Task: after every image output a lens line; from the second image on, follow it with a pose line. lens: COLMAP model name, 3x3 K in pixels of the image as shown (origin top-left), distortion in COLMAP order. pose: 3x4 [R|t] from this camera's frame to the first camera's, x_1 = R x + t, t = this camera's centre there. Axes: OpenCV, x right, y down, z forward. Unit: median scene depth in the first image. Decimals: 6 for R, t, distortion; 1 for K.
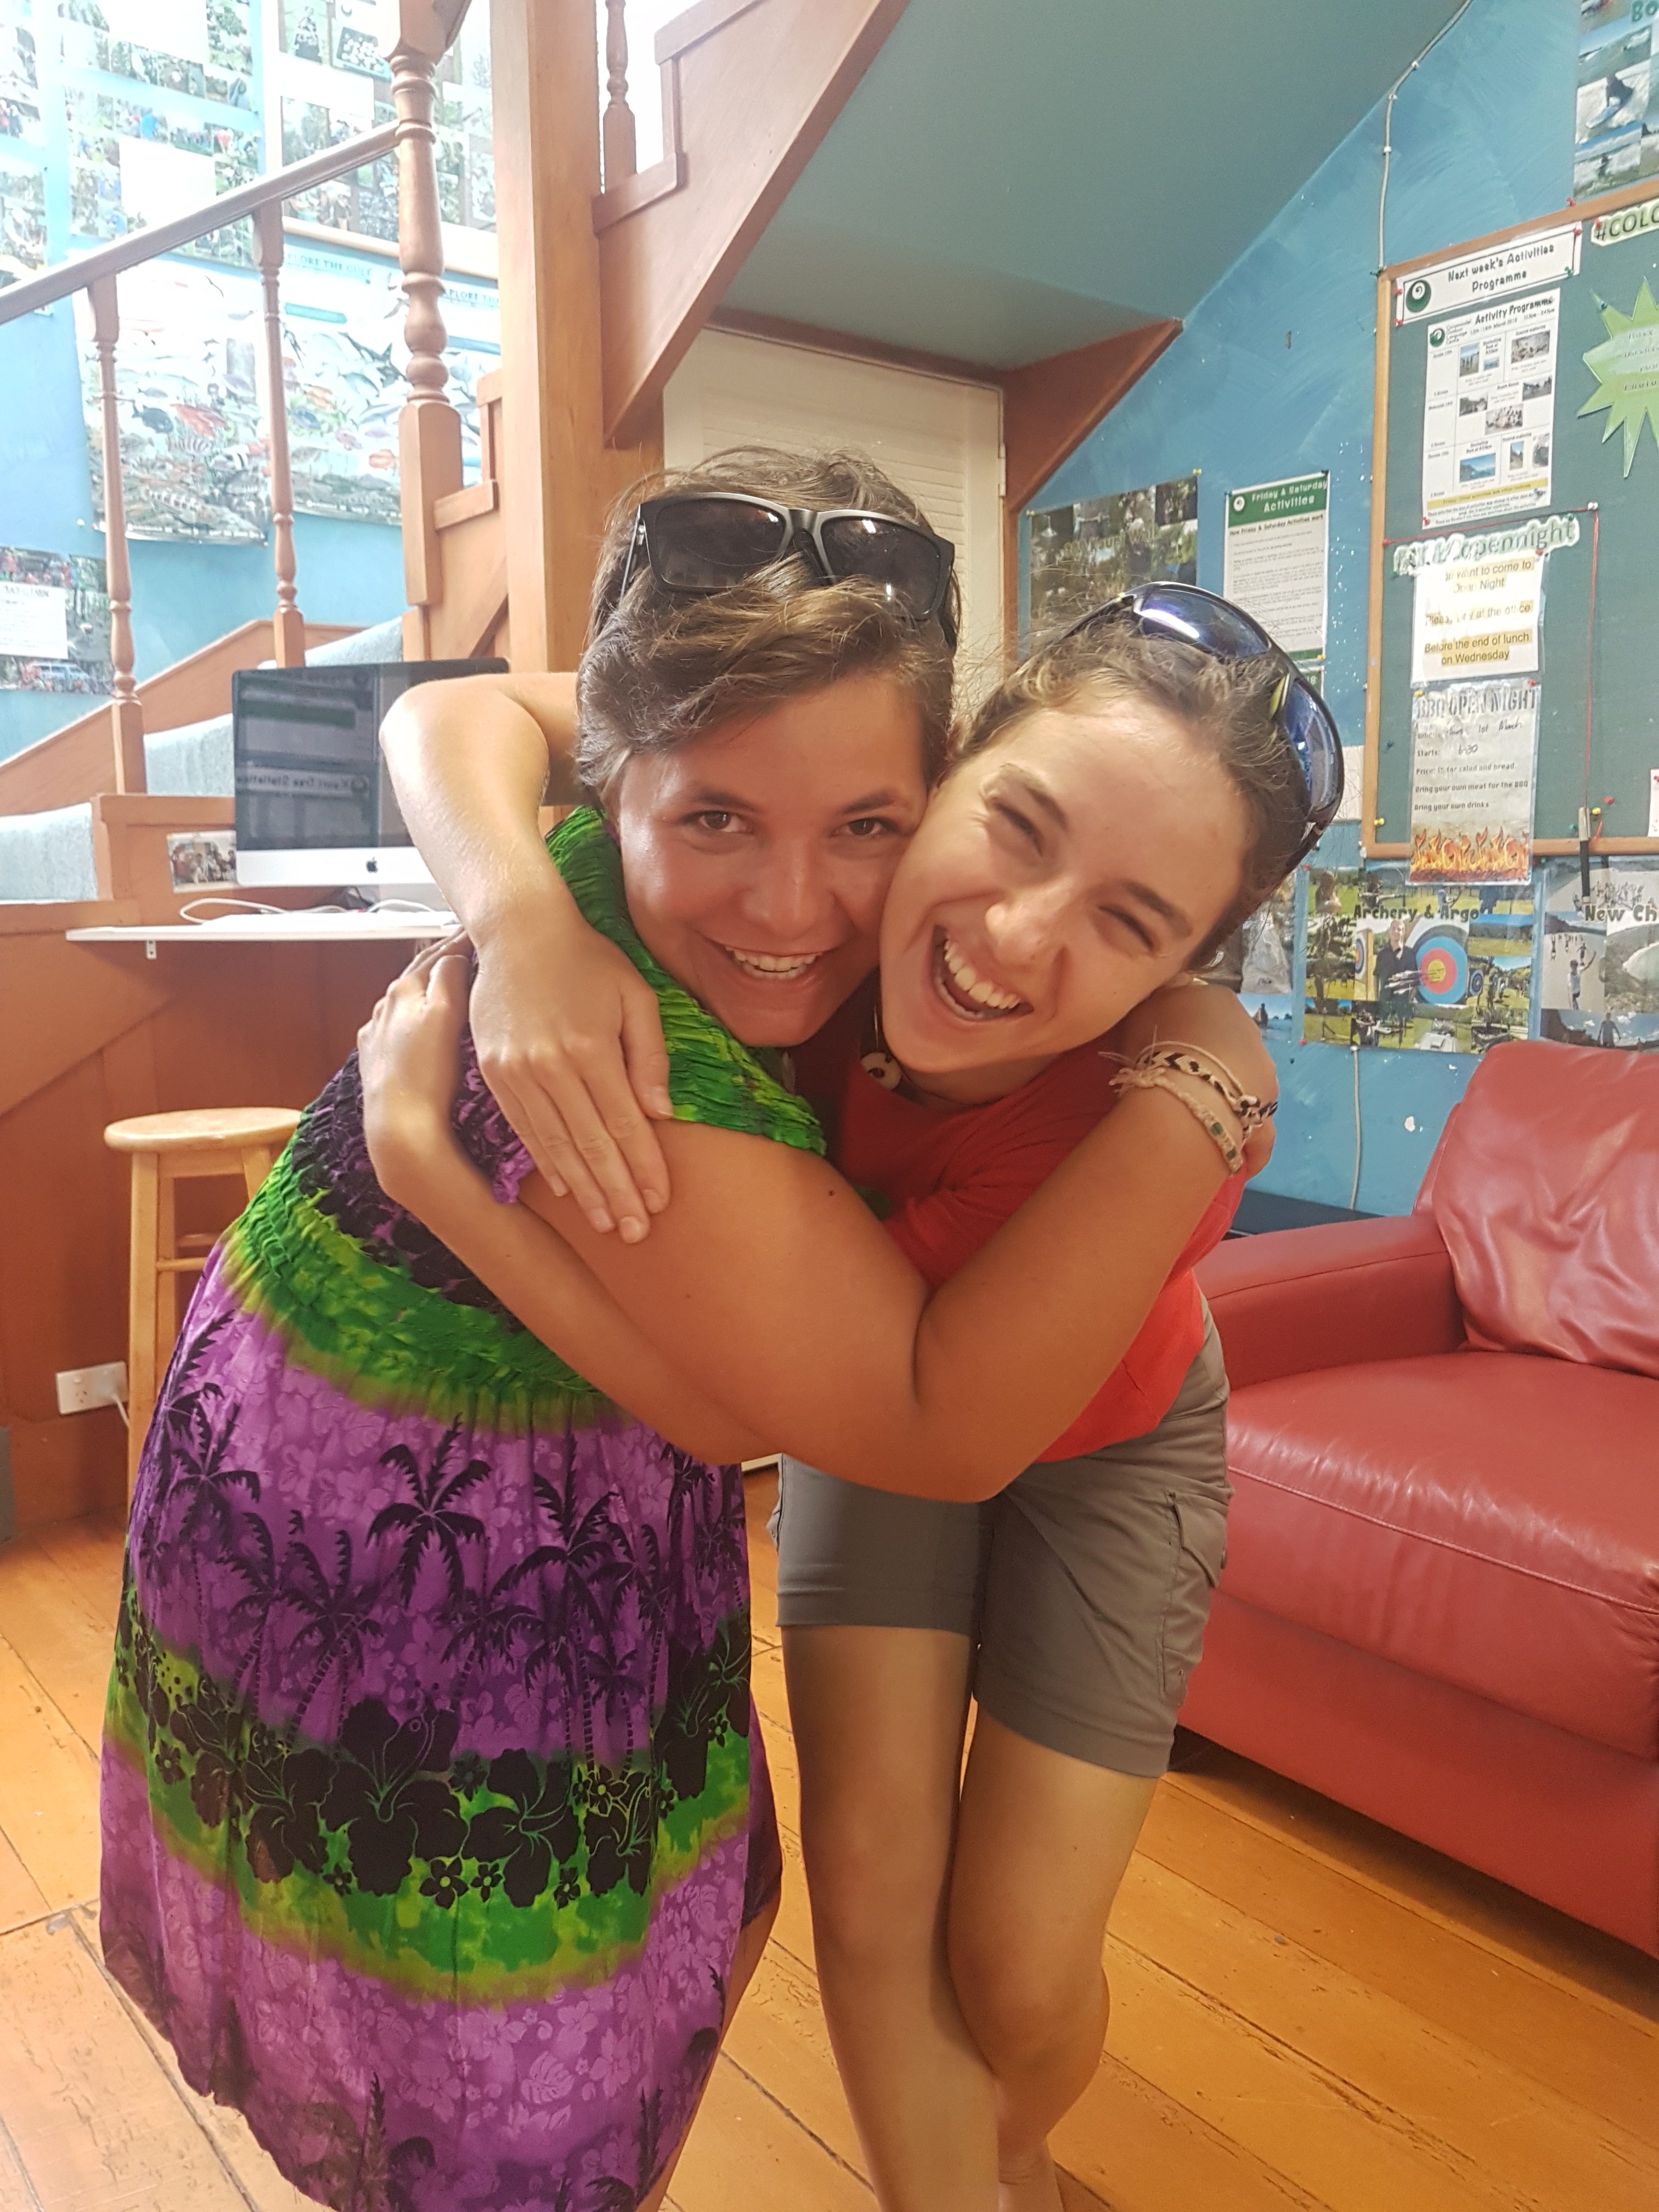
lens RADIAL K [[1789.4, 0, 829.5], [0, 1789.4, 1106.0], [0, 0, 1]] dist [0.004243, 0.017633]
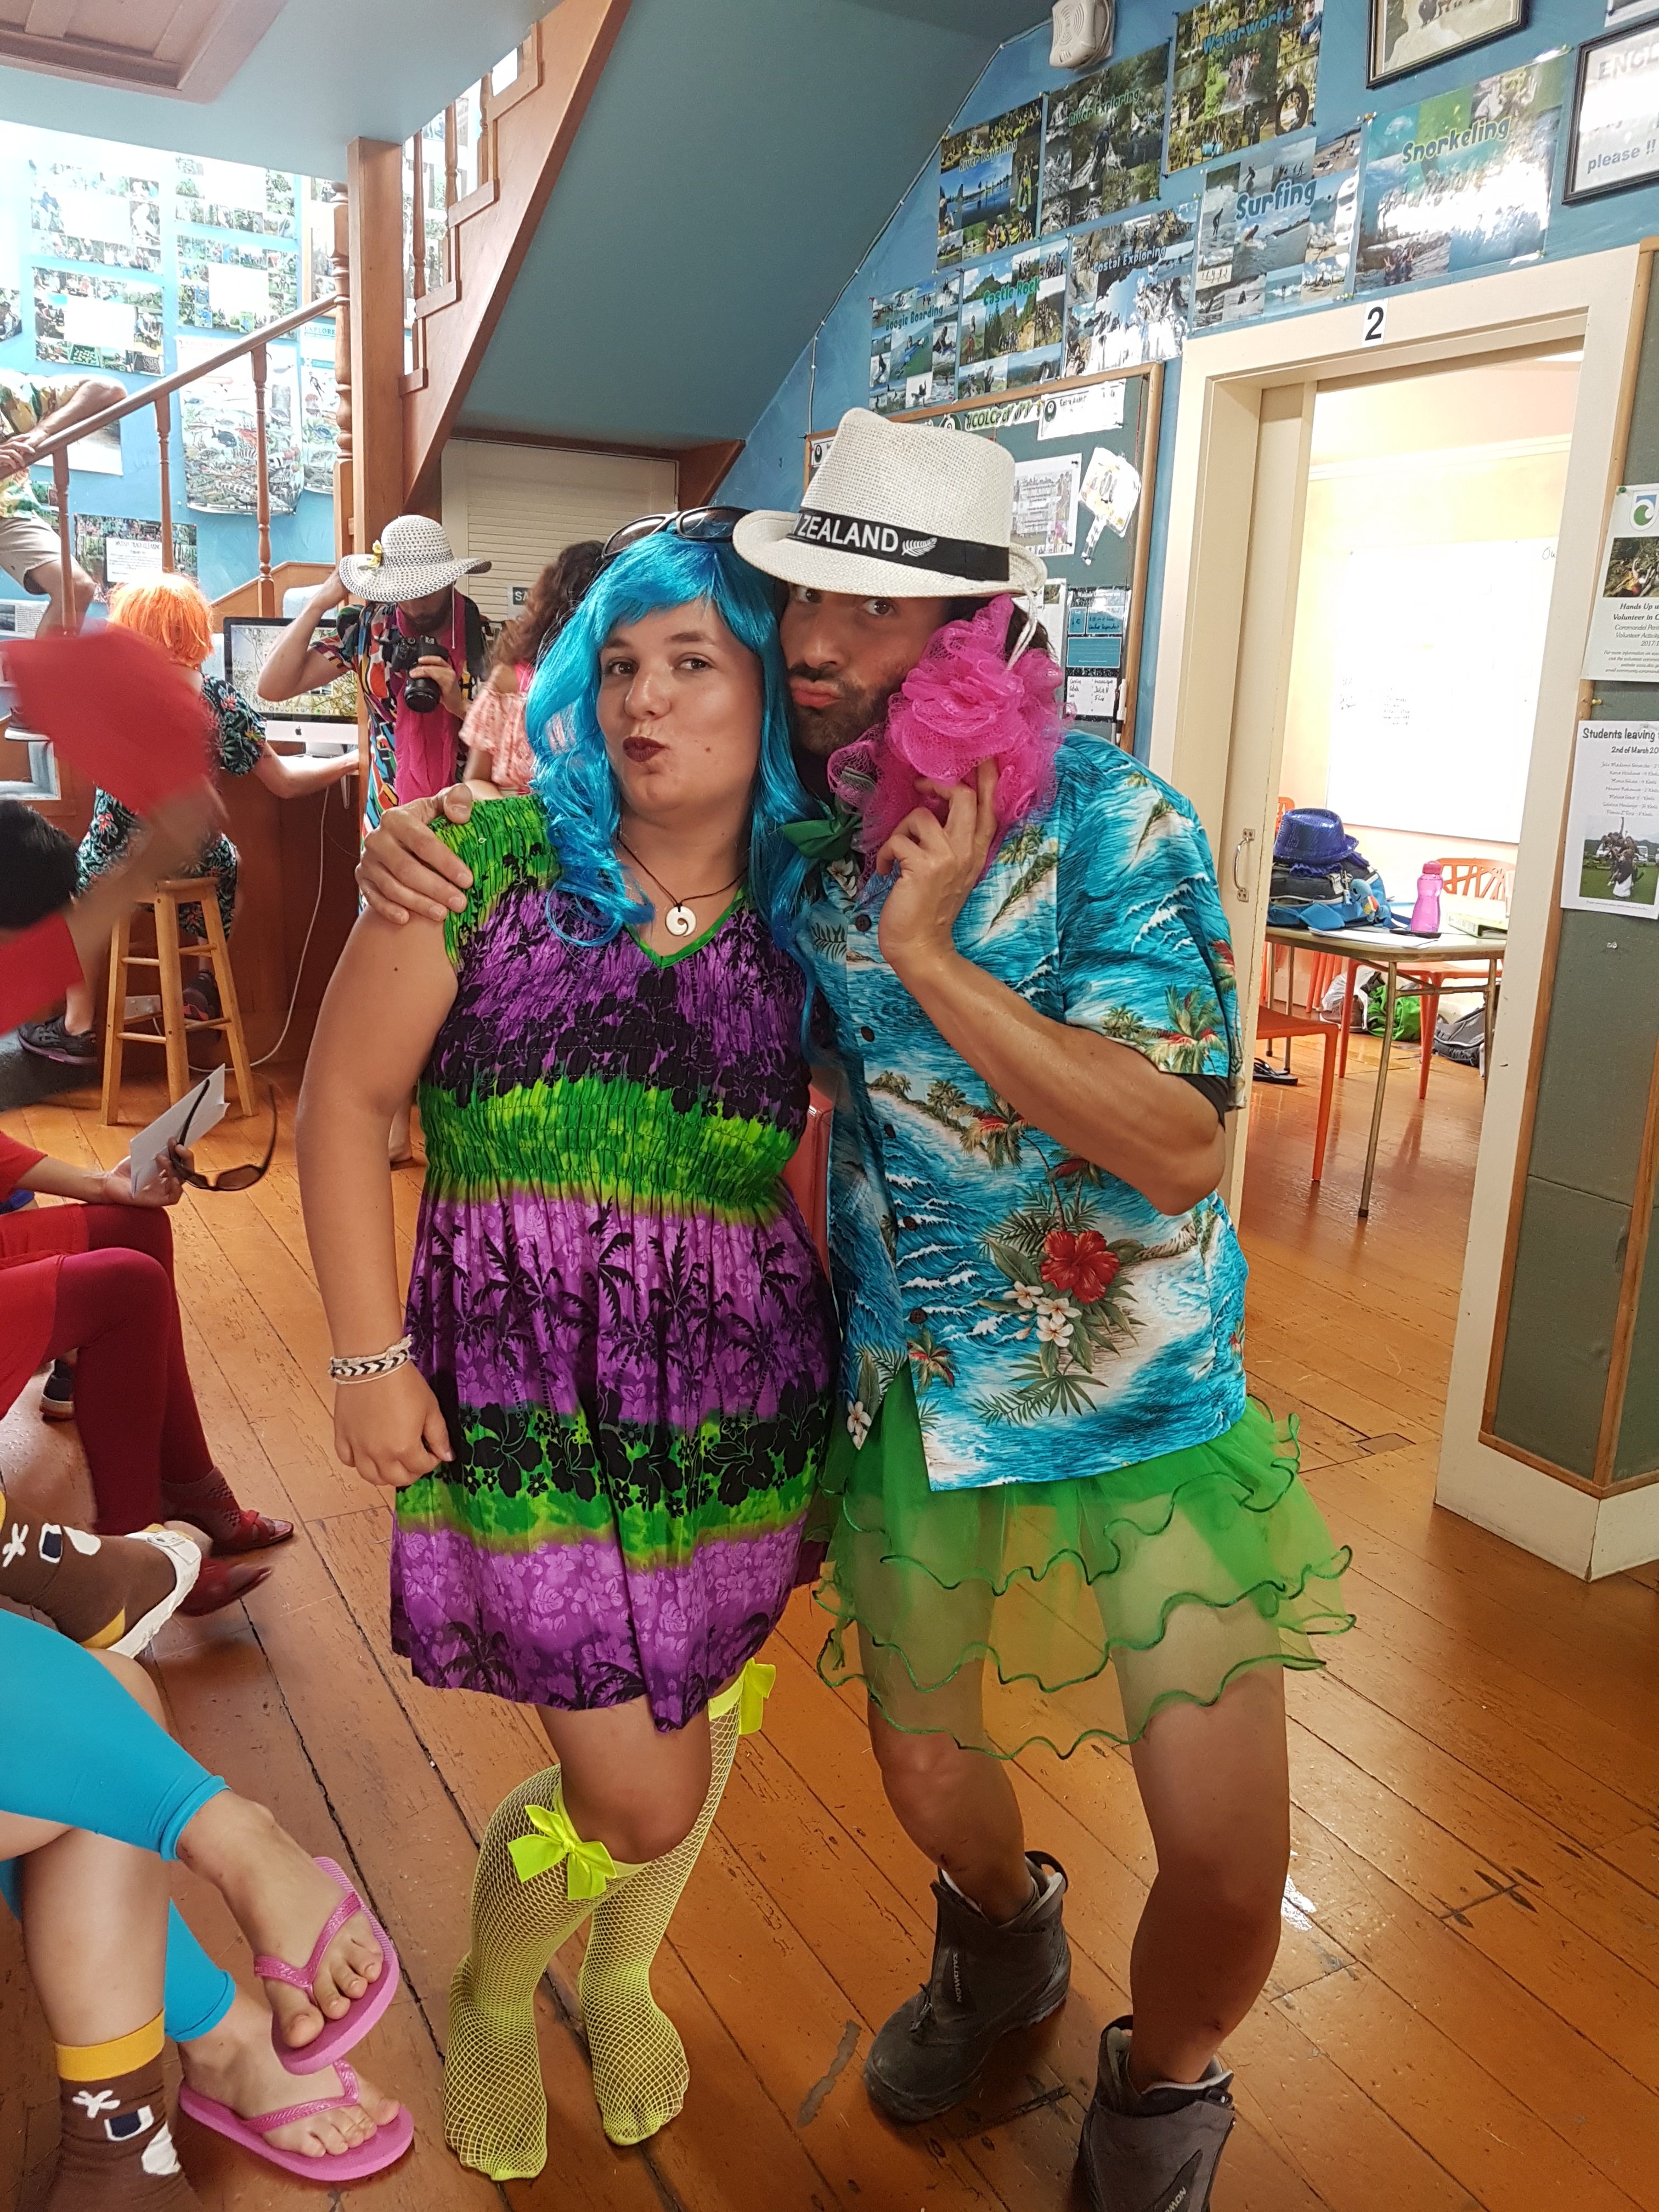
lens RADIAL K [[1789.4, 0, 829.5], [0, 1789.4, 1106.0], [0, 0, 1]] dist [0.004243, 0.017633]
pose [[0.986133, 0.087286, -0.141150, 0.449486], [-0.072436, 0.991602, 0.107135, 0.006943], [0.149316, -0.095425, 0.984174, -0.584827]]
